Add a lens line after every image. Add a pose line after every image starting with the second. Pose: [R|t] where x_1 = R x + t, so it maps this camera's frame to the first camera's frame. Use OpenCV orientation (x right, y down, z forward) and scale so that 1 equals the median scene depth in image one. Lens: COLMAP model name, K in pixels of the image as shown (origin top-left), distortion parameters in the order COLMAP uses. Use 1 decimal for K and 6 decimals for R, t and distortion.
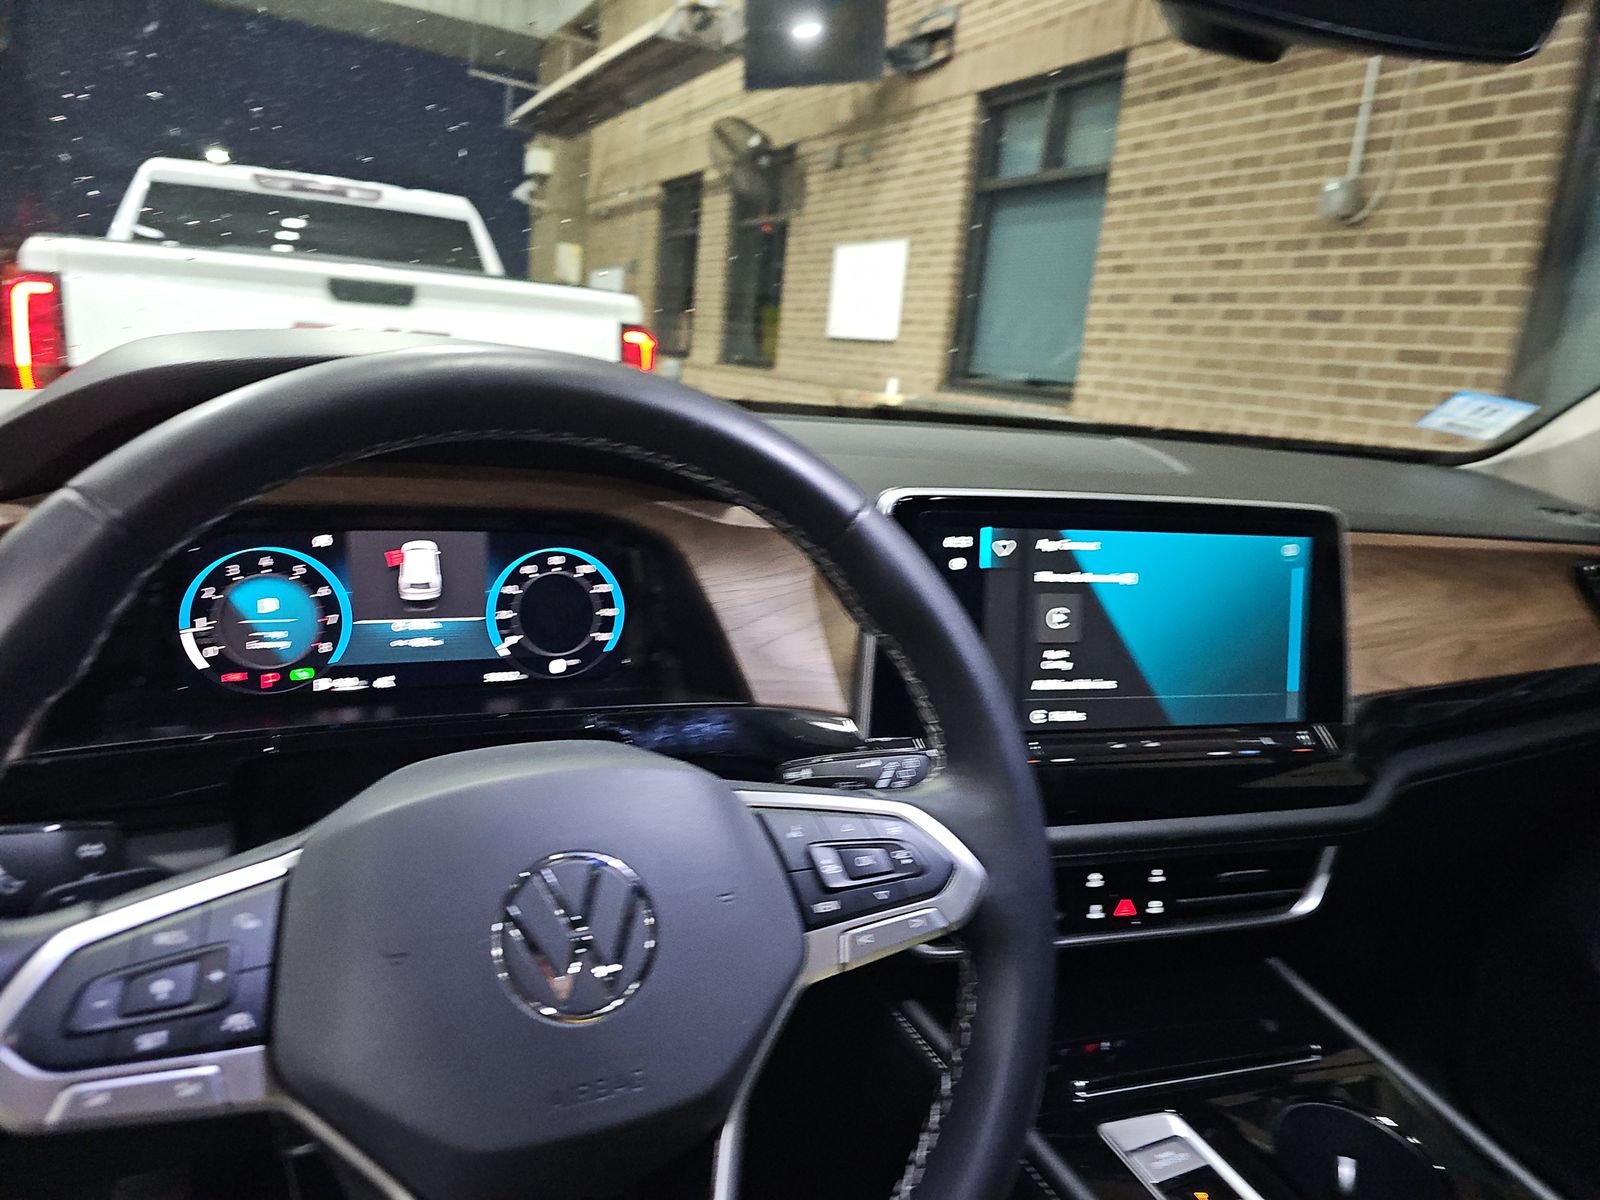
lens RADIAL K [[1018.0, 0, 802.7], [0, 1018.0, 617.2], [0, 0, 1]] dist [0.007663, 0.000269]
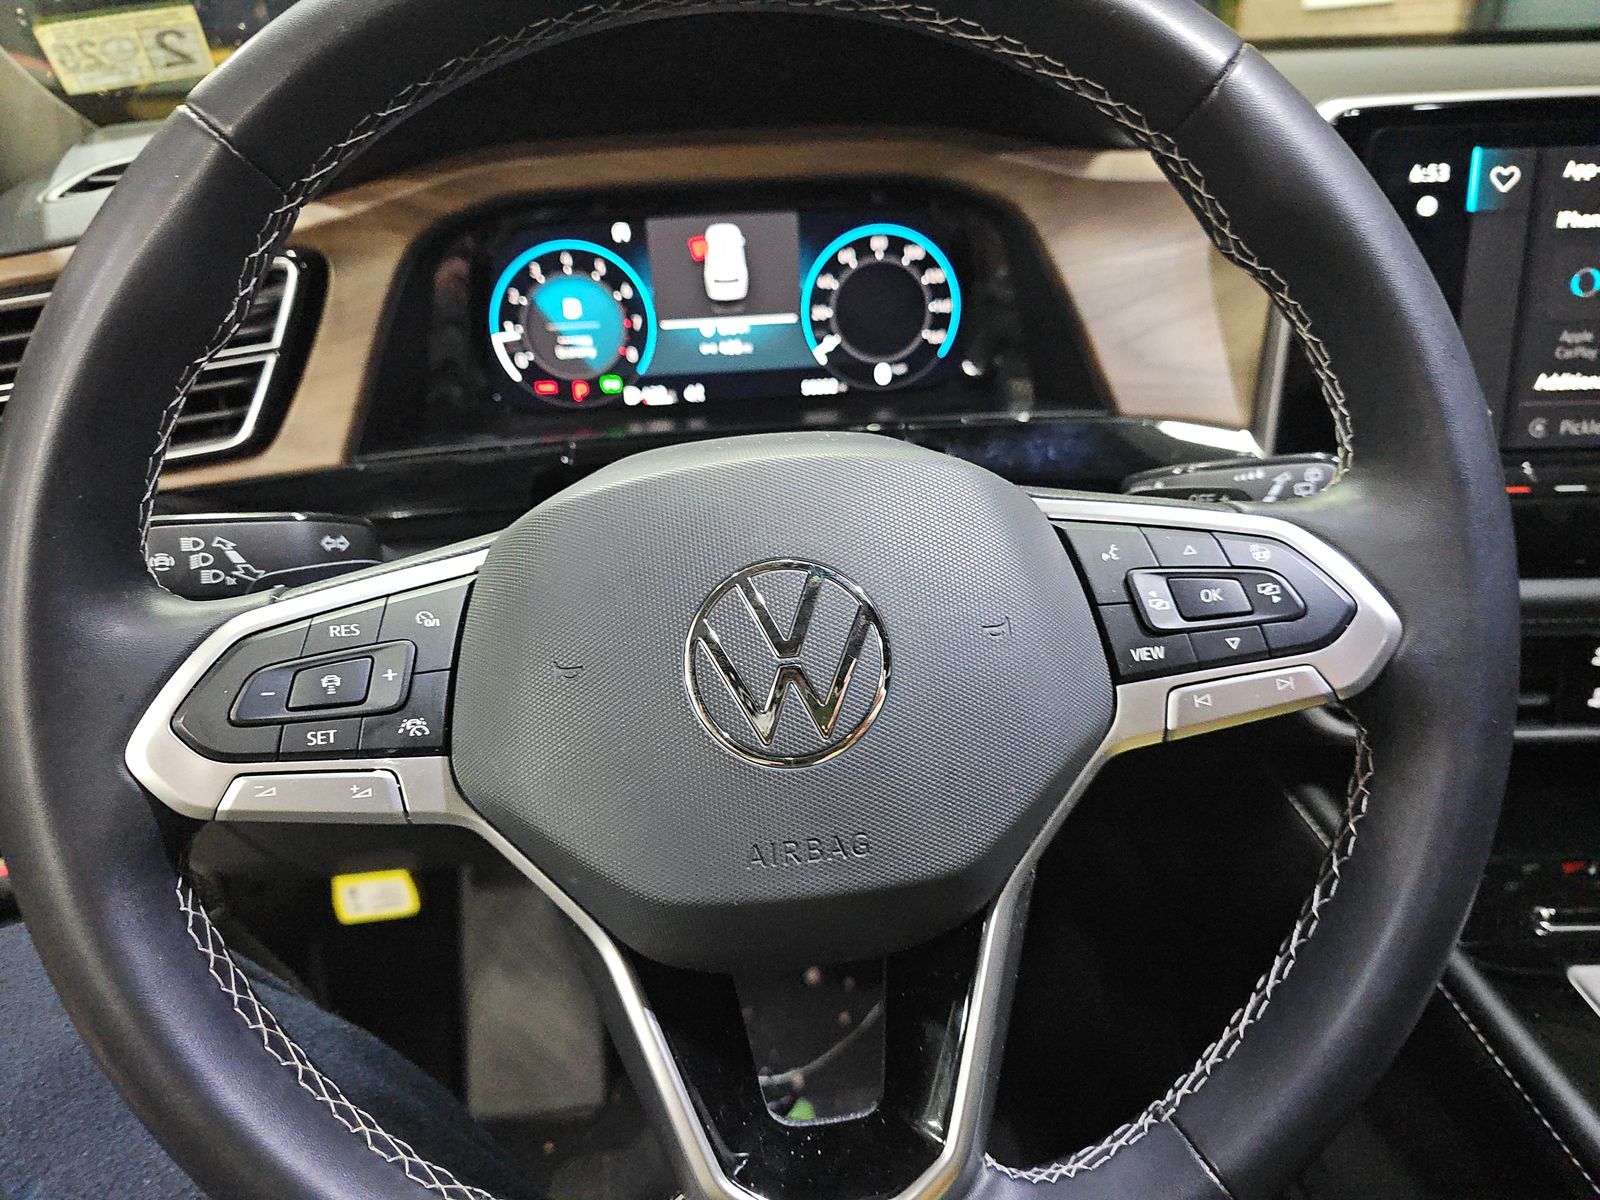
lens RADIAL K [[1092.5, 0, 800.0], [0, 1092.5, 600.0], [0, 0, 1]] dist [0.029217, -0.032891]
pose [[0.932892, 0.048583, -0.356864, 0.035995], [0.031956, 0.975786, 0.216379, 0.036892], [0.358735, -0.213262, 0.908751, 0.110241]]
